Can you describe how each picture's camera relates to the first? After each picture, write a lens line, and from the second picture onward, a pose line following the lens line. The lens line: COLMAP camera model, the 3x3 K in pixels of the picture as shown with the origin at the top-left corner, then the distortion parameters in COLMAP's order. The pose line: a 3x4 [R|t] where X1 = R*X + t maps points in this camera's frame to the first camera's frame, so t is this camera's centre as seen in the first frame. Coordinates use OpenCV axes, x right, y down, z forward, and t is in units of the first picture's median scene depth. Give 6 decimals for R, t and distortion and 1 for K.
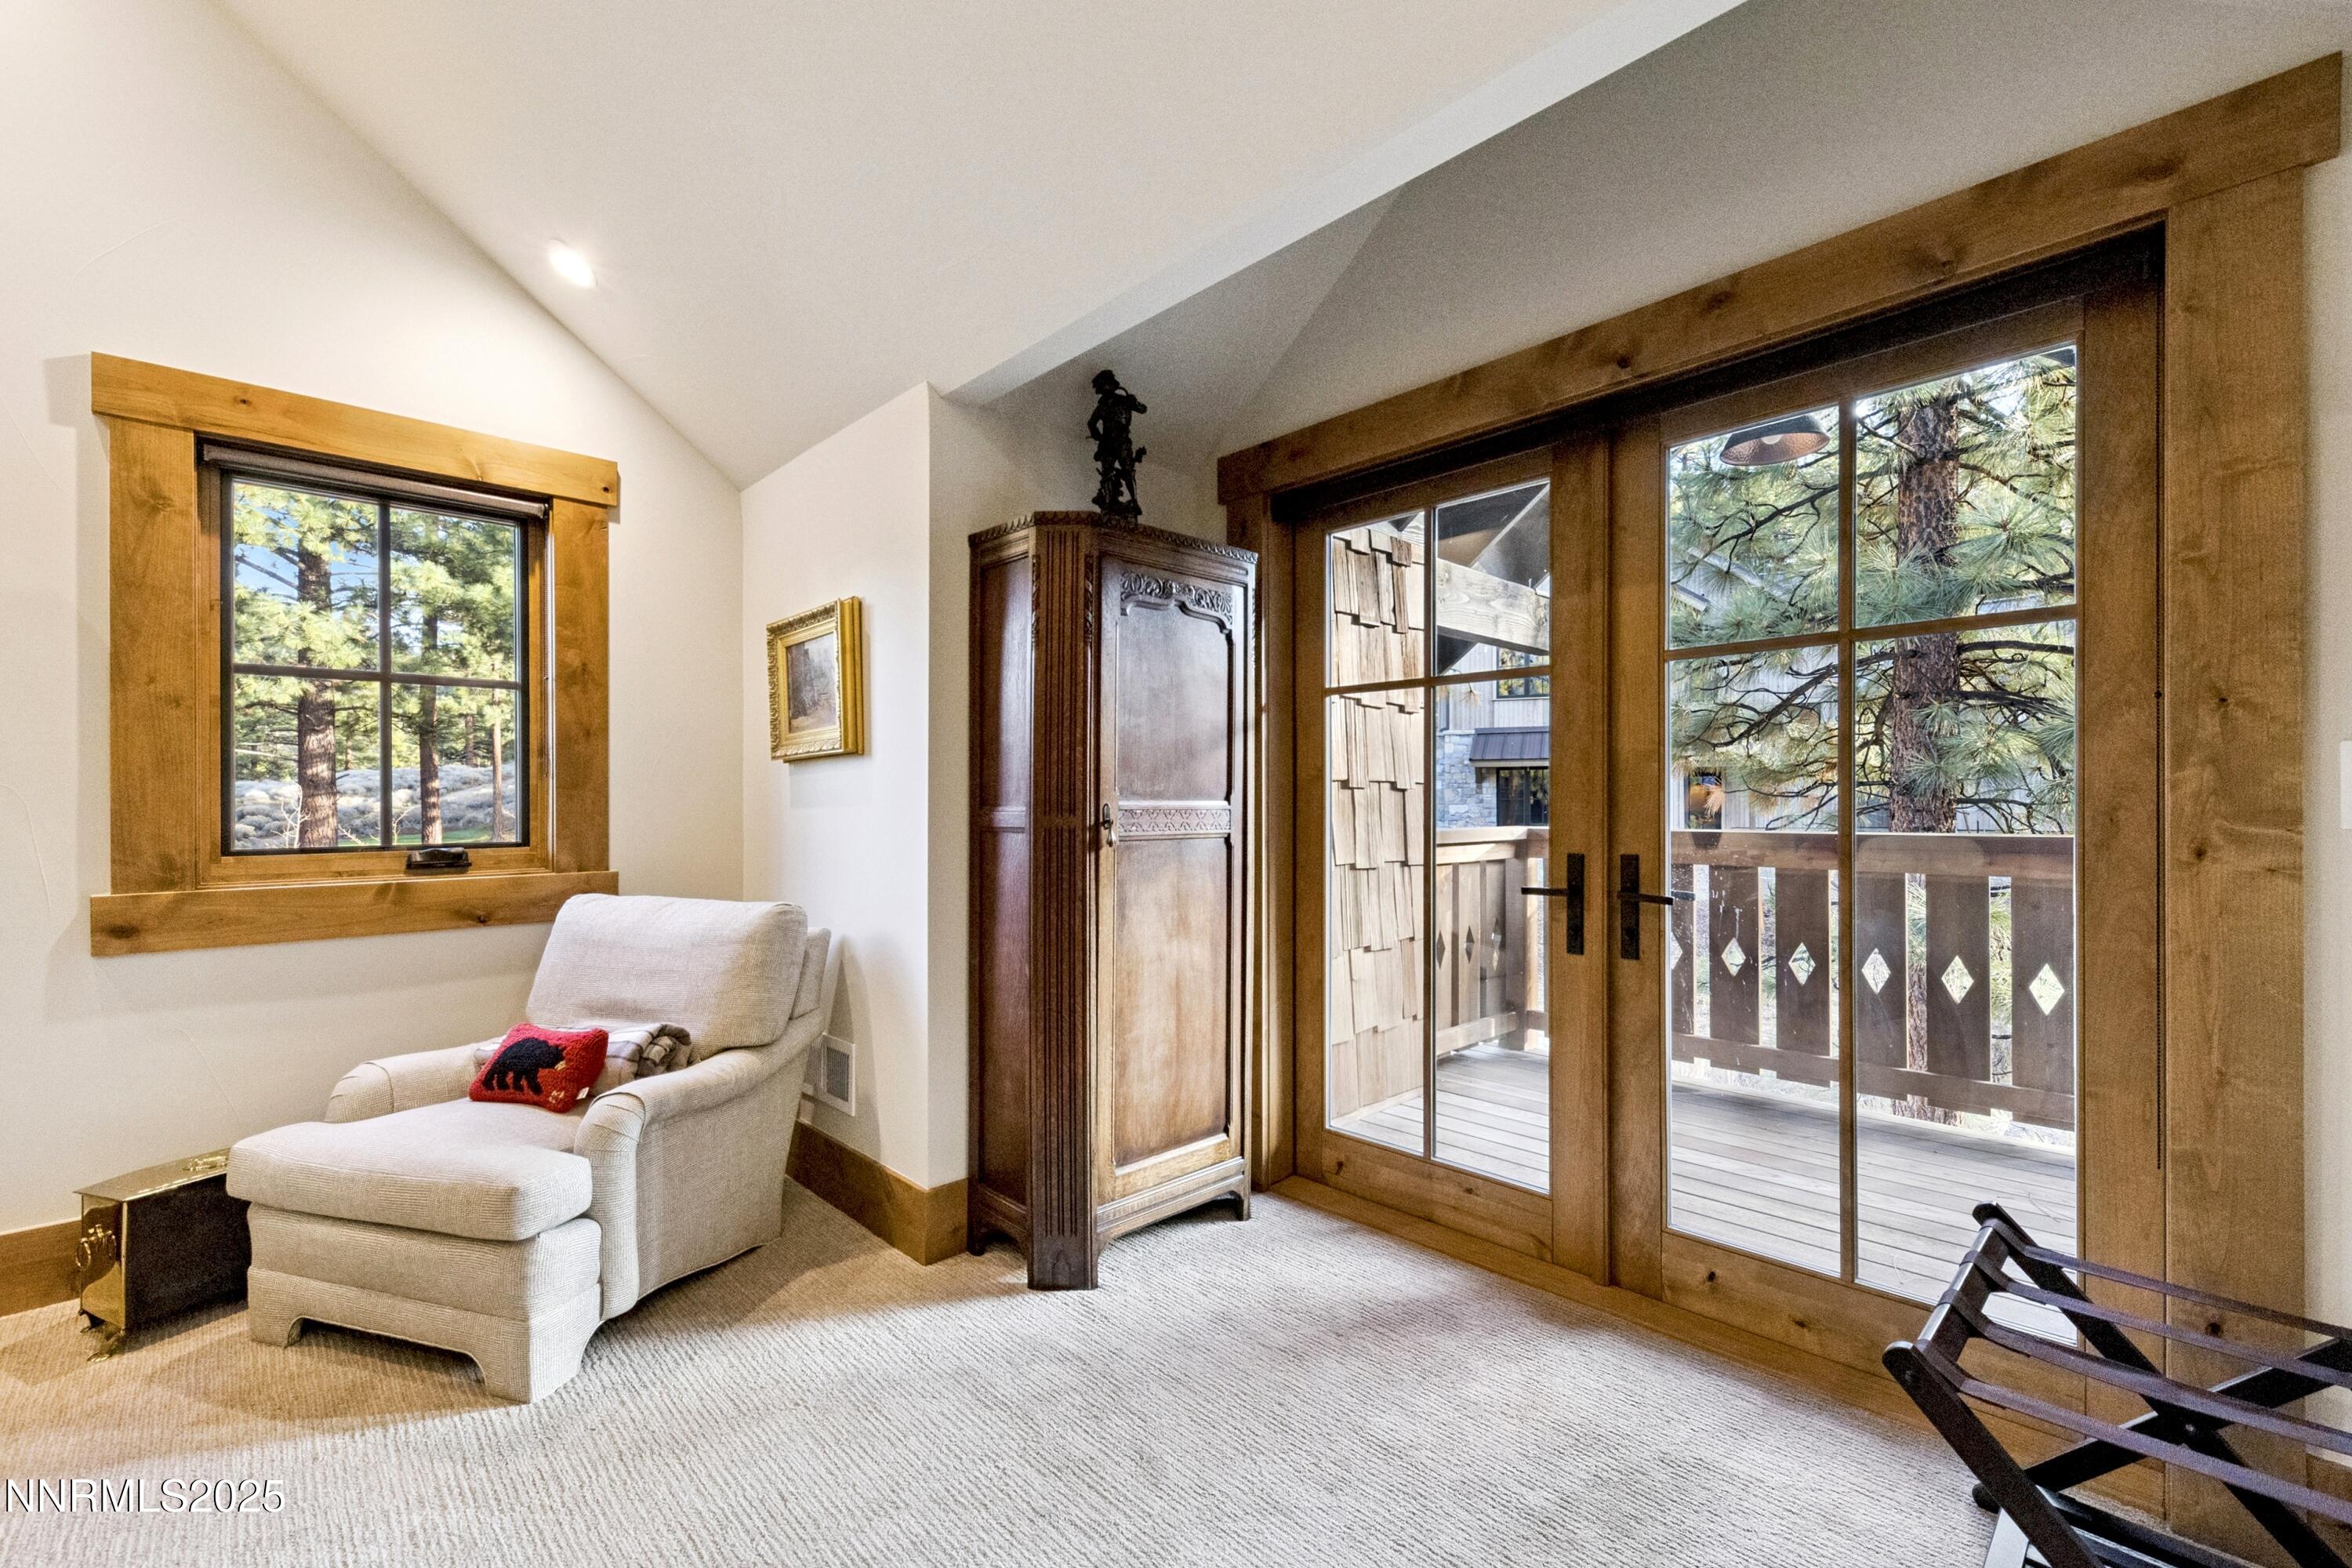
lens RADIAL K [[998.1, 0, 1176.9], [0, 998.1, 796.6], [0, 0, 1]] dist [0.002914, 0.000282]
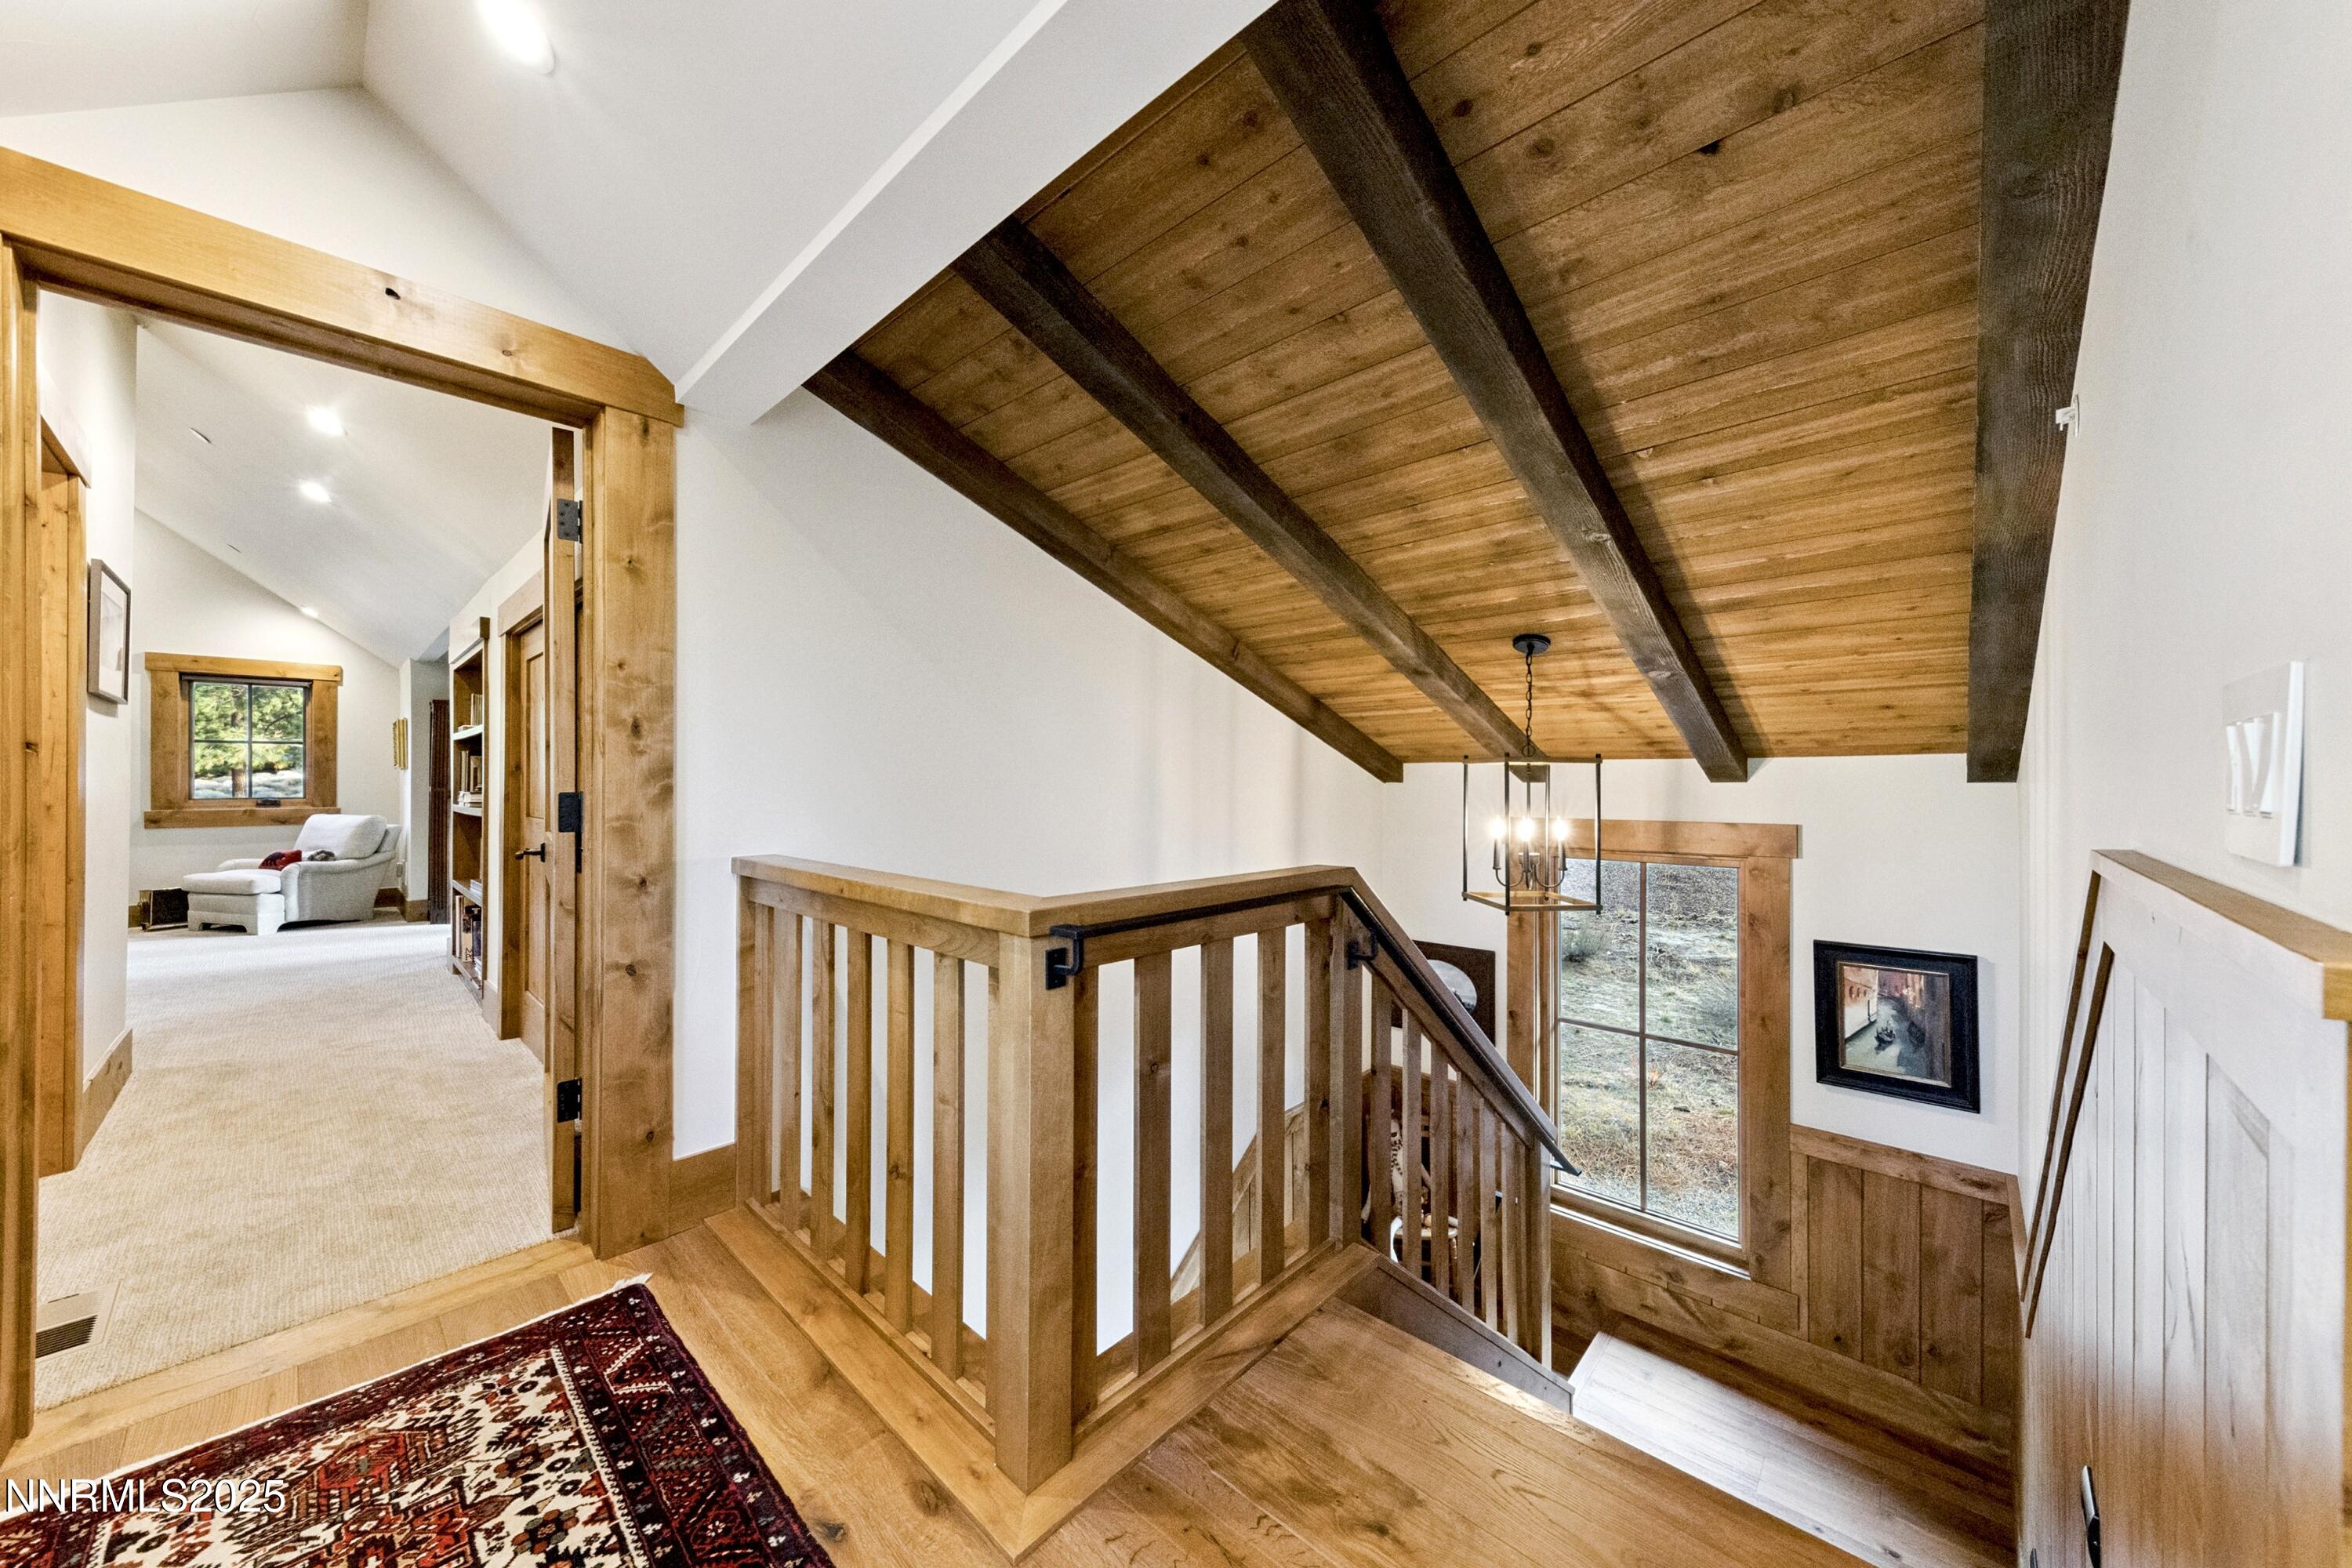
lens RADIAL K [[821.2, 0, 1175.2], [0, 821.2, 776.8], [0, 0, 1]] dist [-0.000873, -0.000045]
pose [[0.998703, 0.004127, 0.050738, 2.115497], [-0.004329, 0.999983, 0.003862, -0.041951], [-0.050721, -0.004076, 0.998705, -1.825504]]
